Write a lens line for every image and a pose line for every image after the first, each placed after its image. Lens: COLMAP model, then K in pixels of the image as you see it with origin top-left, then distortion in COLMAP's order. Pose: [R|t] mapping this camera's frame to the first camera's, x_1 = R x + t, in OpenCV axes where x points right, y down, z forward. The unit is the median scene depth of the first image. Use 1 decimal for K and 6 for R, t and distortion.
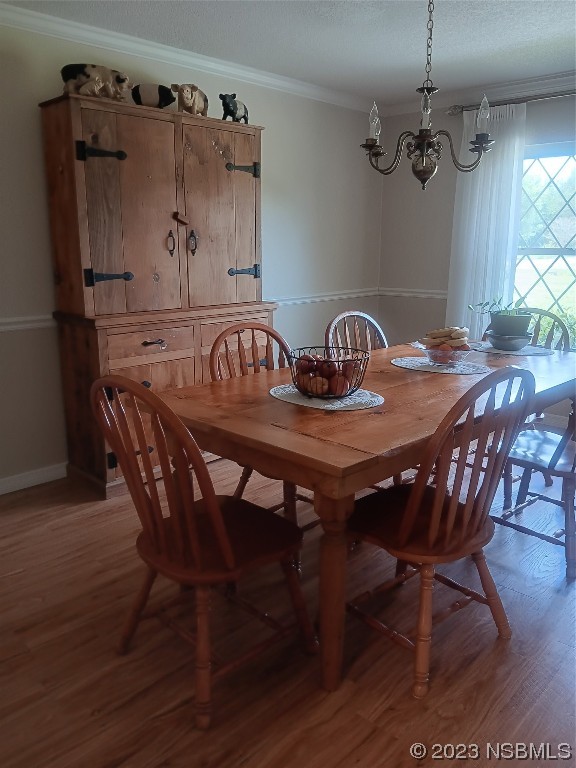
lens RADIAL K [[599.9, 0, 288.0], [0, 599.9, 384.0], [0, 0, 1]] dist [-0.081620, -0.002865]
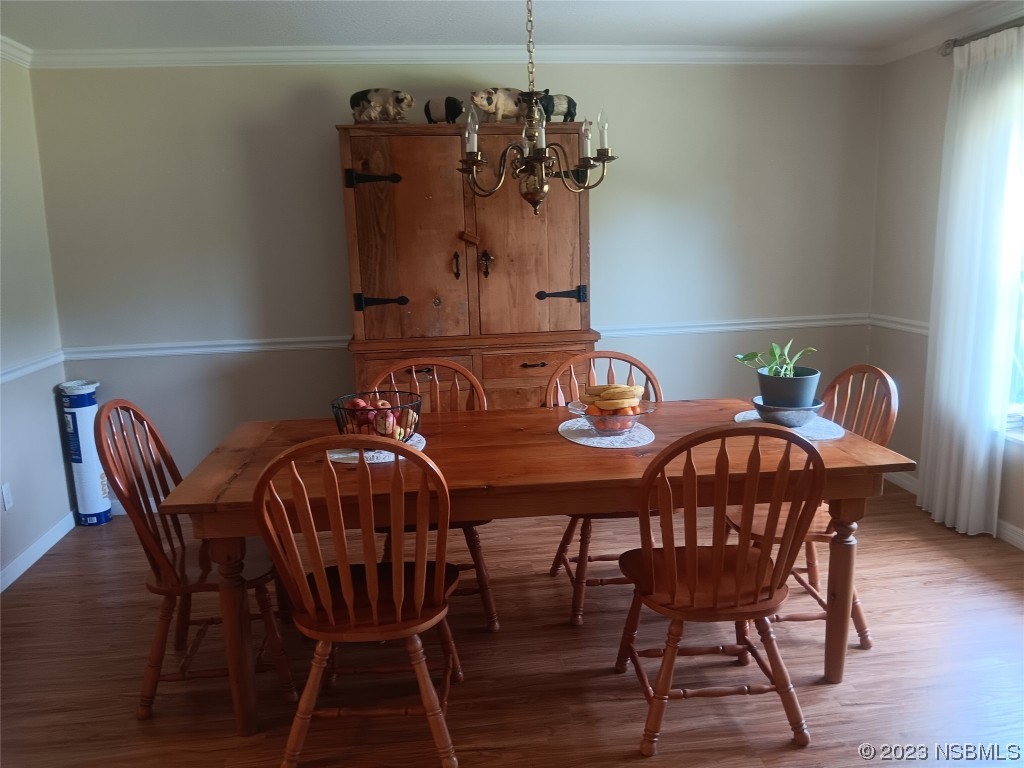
lens RADIAL K [[771.4, 0, 512.0], [0, 771.4, 384.0], [0, 0, 1]] dist [-0.074743, -0.002469]
pose [[0.794288, 0.090599, -0.600748, 0.626960], [-0.106974, 0.994225, 0.008502, -0.074864], [0.598049, 0.057511, 0.799393, 0.111060]]
